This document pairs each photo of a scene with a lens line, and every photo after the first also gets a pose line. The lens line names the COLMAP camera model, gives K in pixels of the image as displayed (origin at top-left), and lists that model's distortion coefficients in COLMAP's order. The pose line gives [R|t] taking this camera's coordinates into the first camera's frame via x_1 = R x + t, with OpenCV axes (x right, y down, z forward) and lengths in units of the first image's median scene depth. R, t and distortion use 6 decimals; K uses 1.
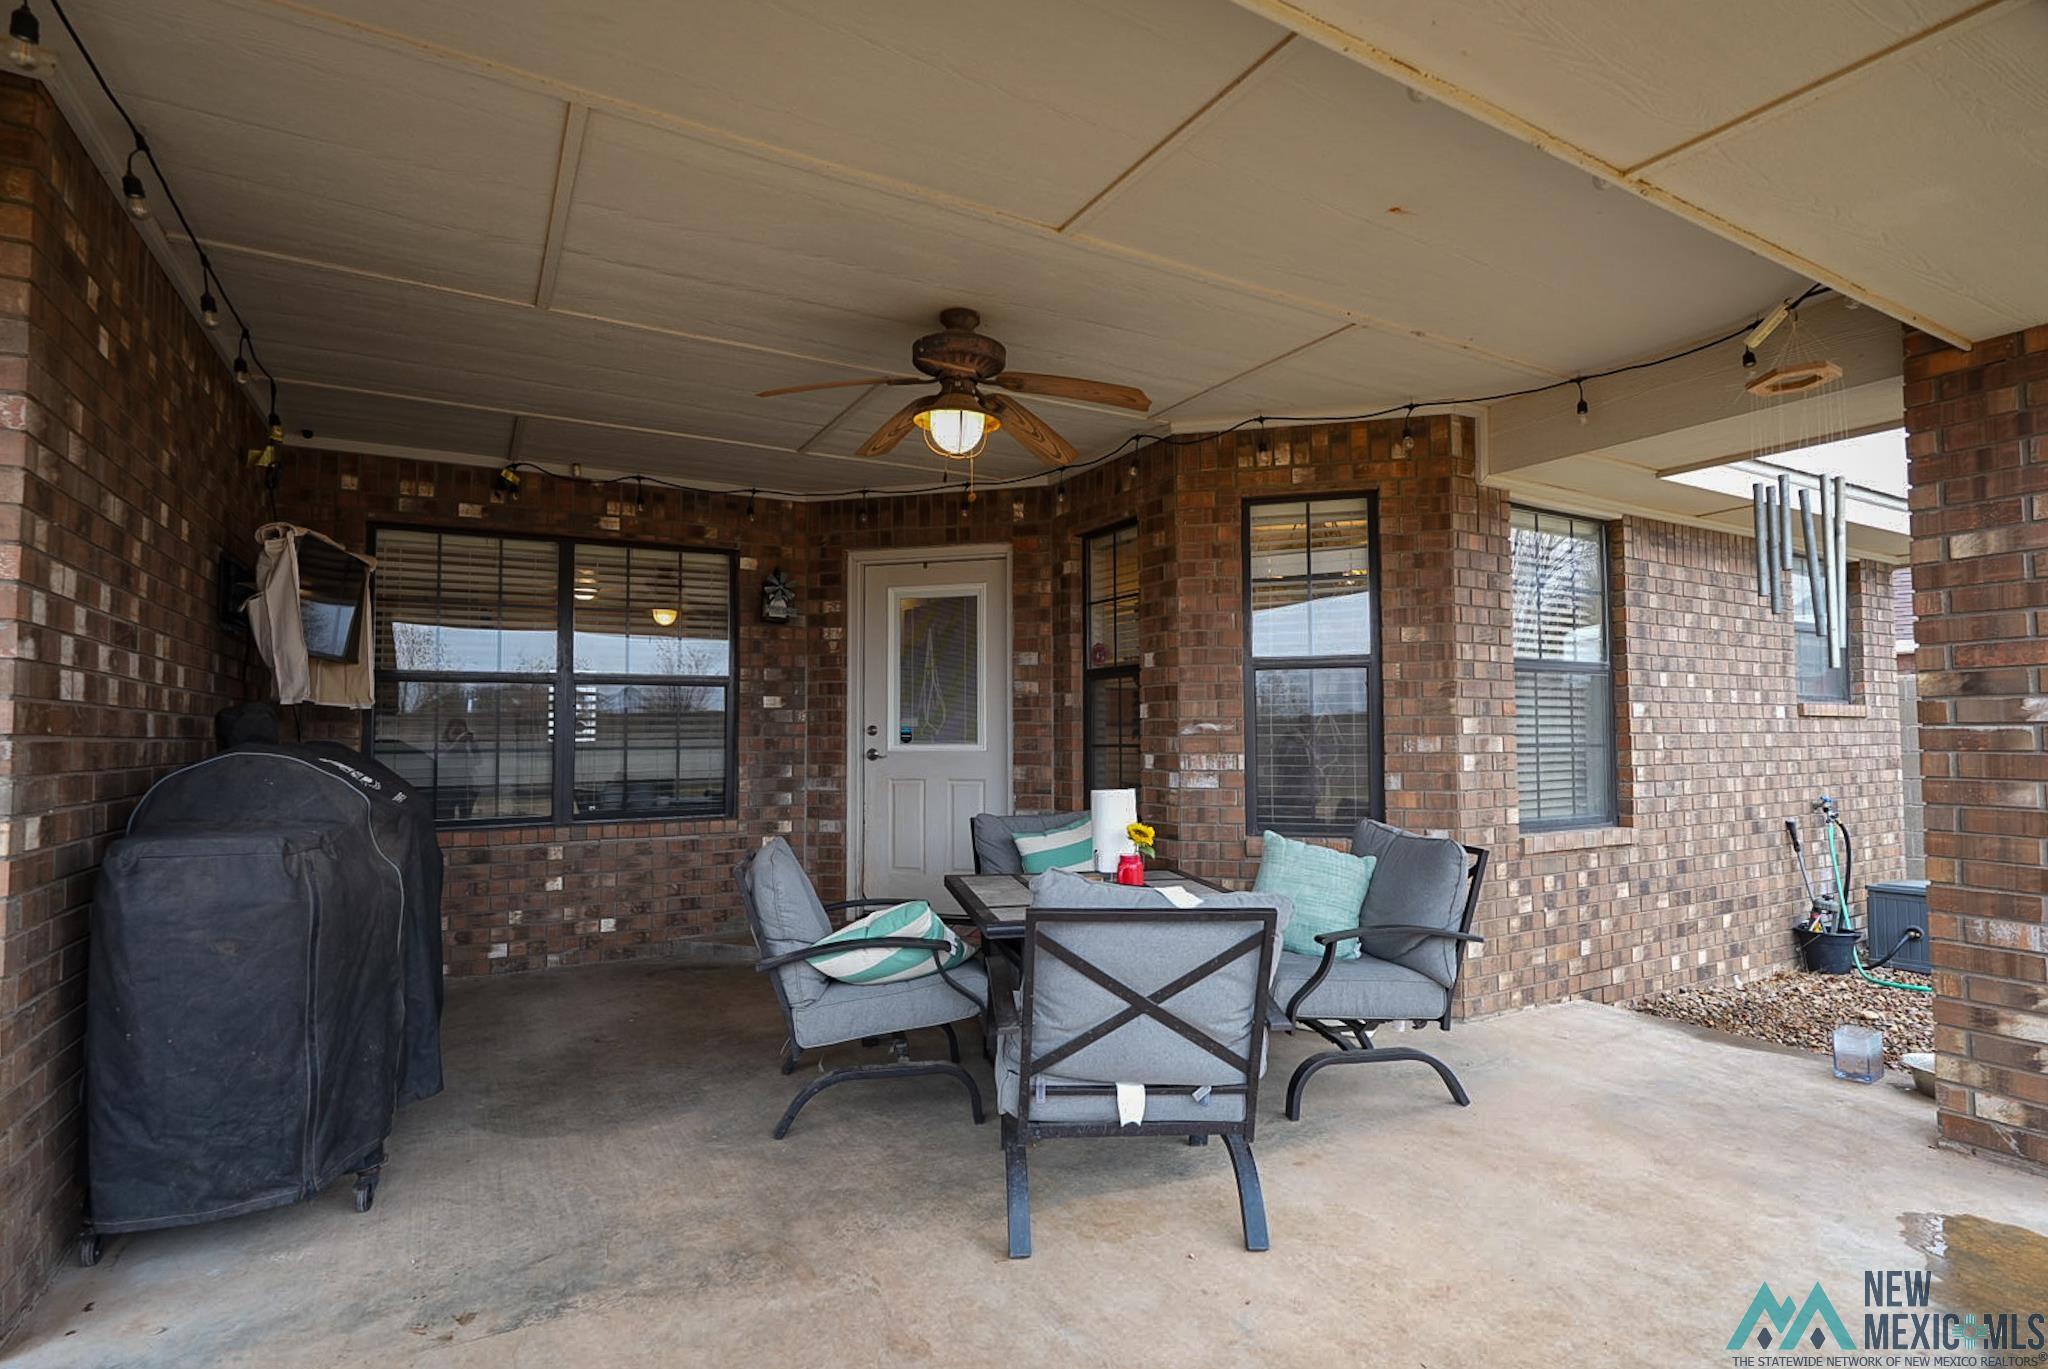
lens RADIAL K [[980.2, 0, 1024.0], [0, 980.2, 684.5], [0, 0, 1]] dist [0.000627, 0.000515]
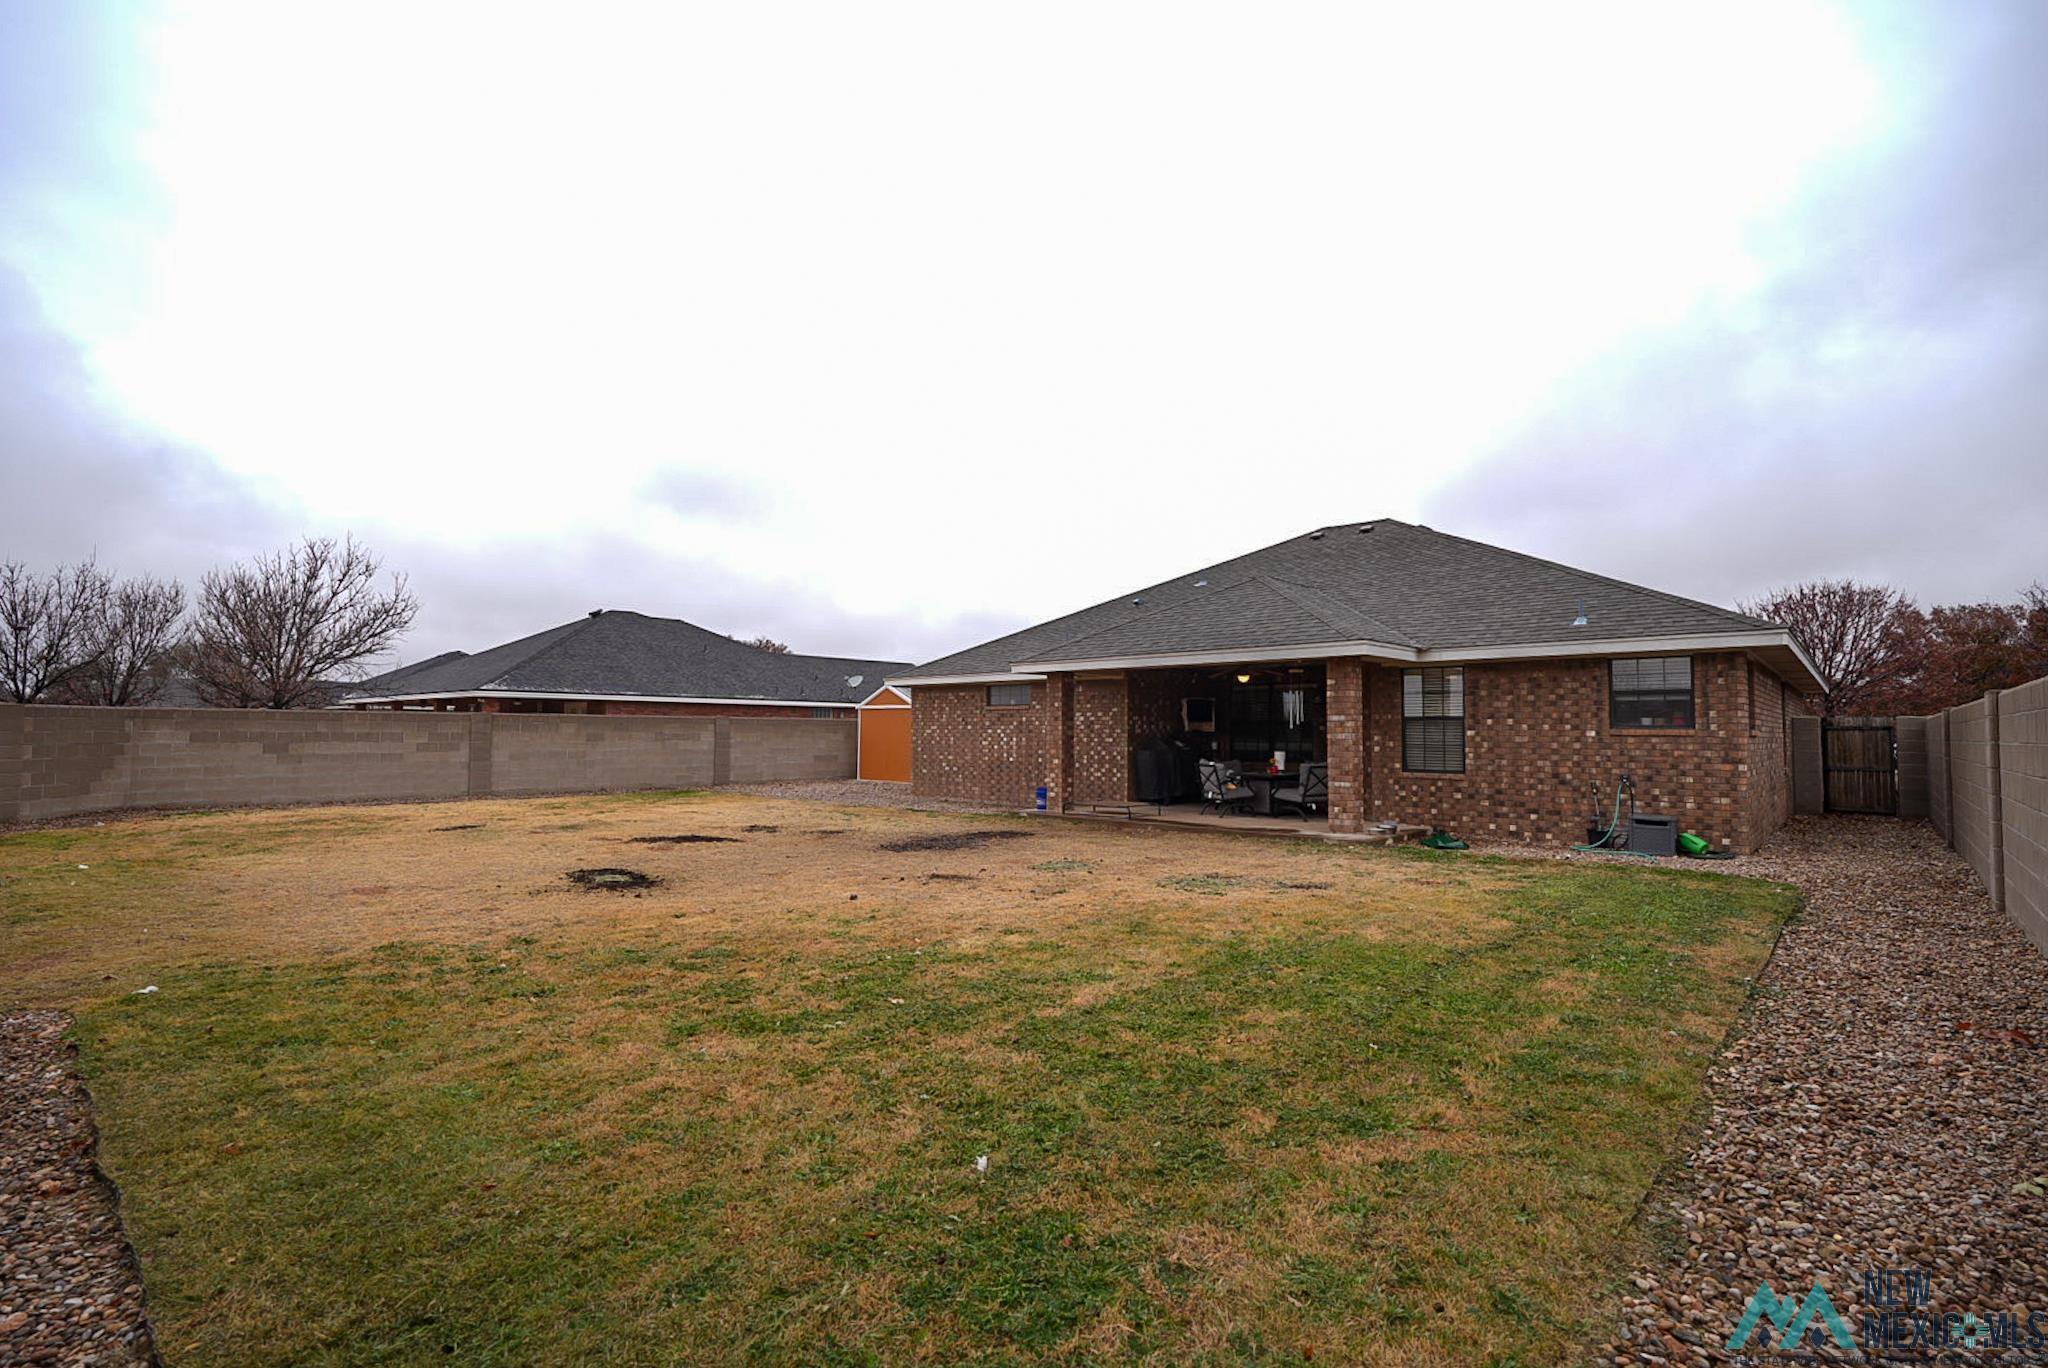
lens RADIAL K [[946.6, 0, 1024.0], [0, 946.6, 684.0], [0, 0, 1]] dist [-0.007066, -0.000104]
pose [[0.322172, -0.041365, -0.945777, 2.556054], [0.041024, 0.998716, -0.029705, -0.079297], [0.945792, -0.029229, 0.323455, -0.989413]]
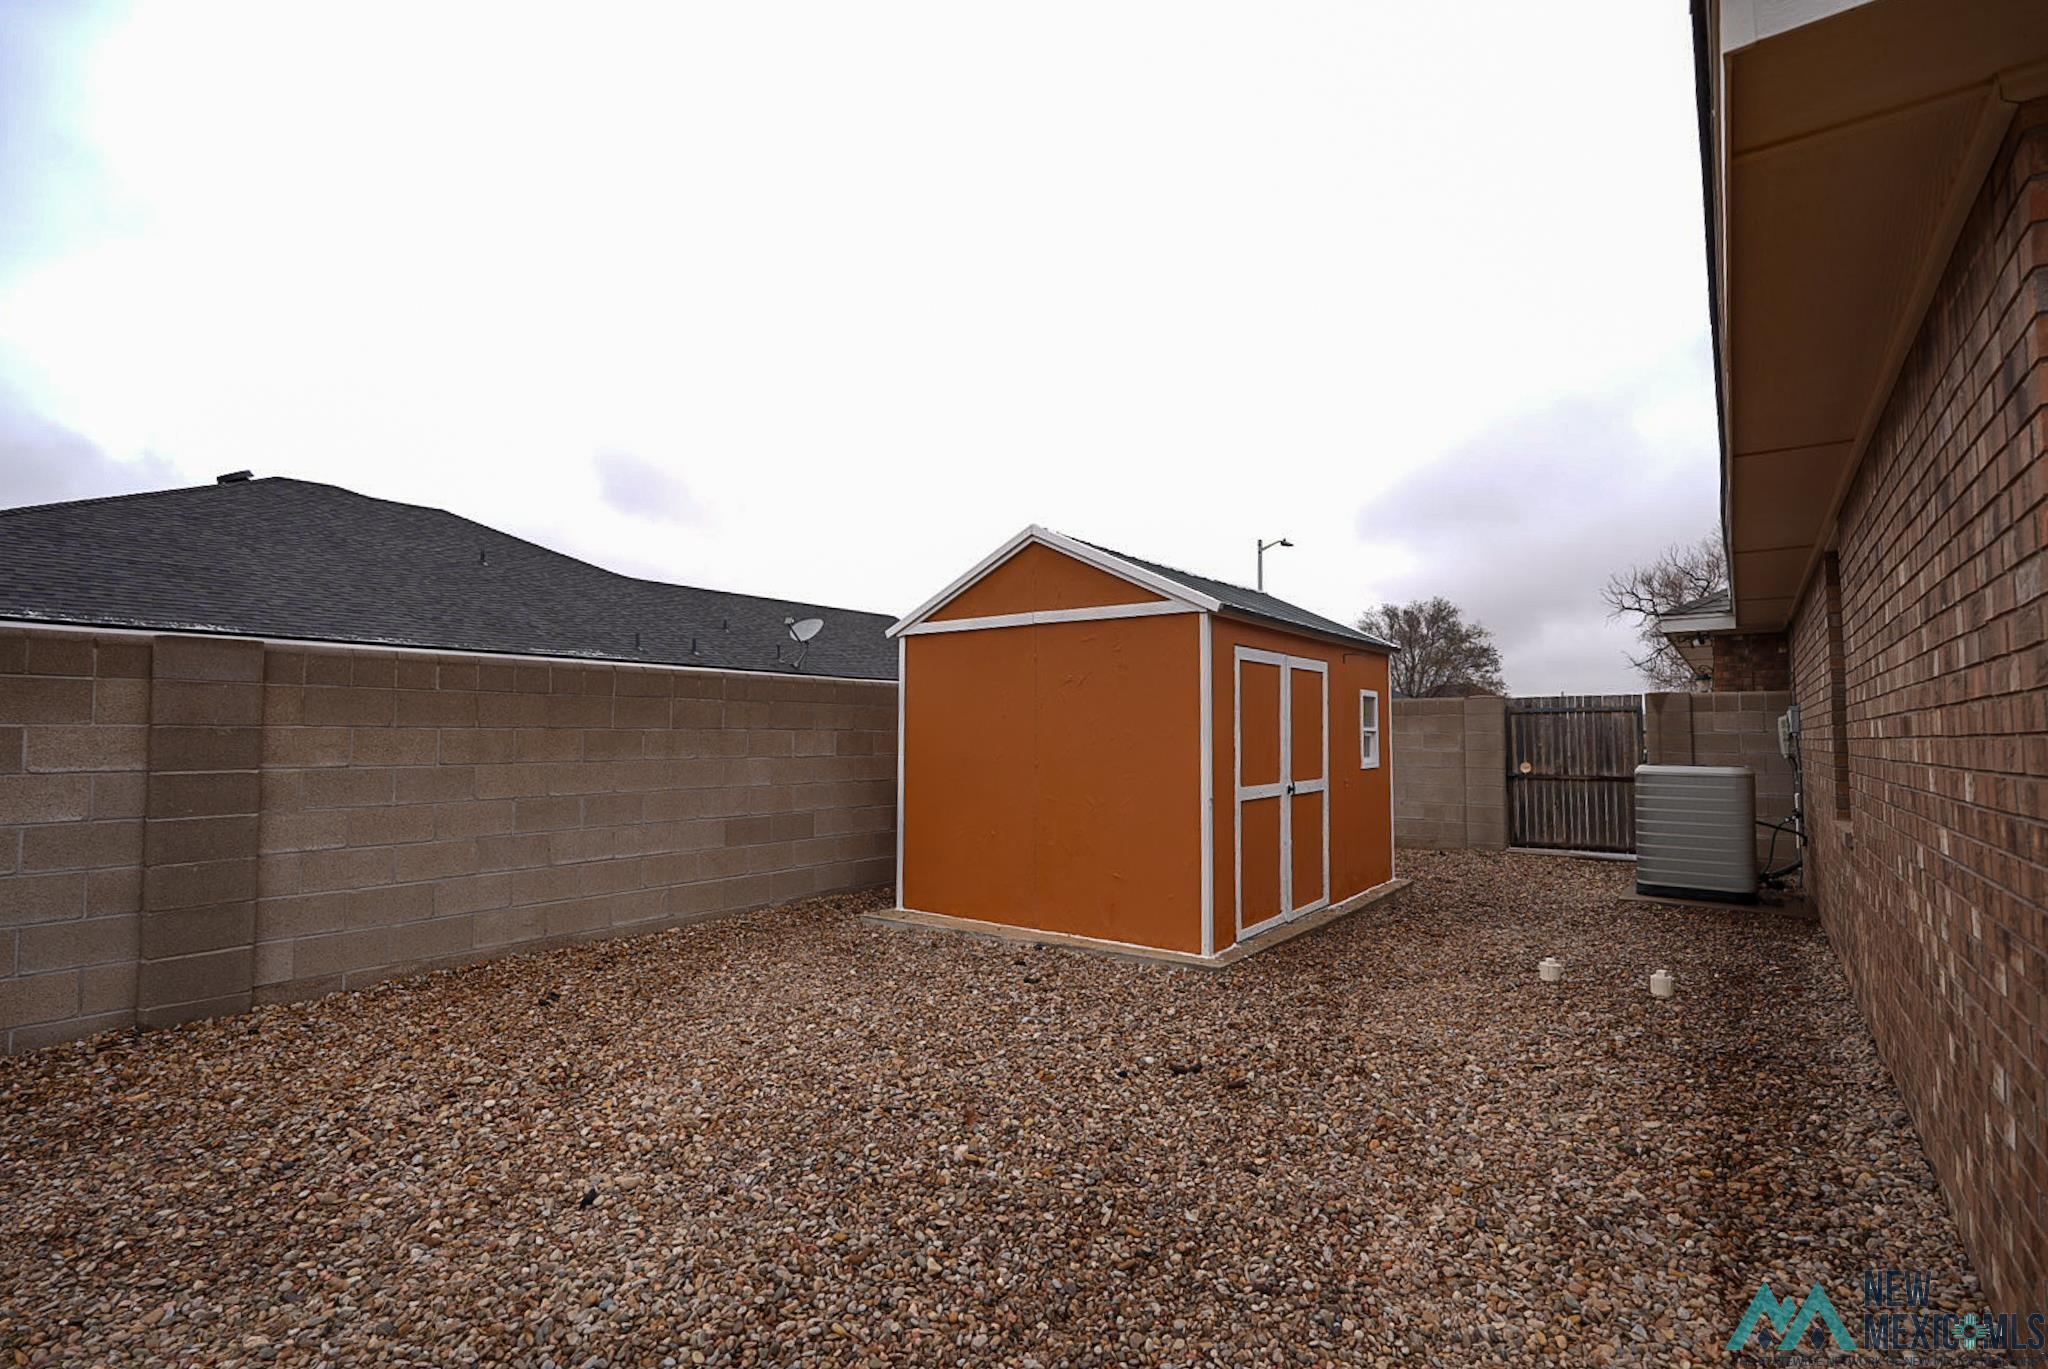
lens RADIAL K [[967.8, 0, 1011.5], [0, 967.8, 693.3], [0, 0, 1]] dist [-0.003842, -0.000277]
pose [[0.391998, -0.037473, -0.919202, -1.199667], [0.045171, 0.998749, -0.021452, -0.018918], [0.918856, -0.033112, 0.393200, -0.581764]]
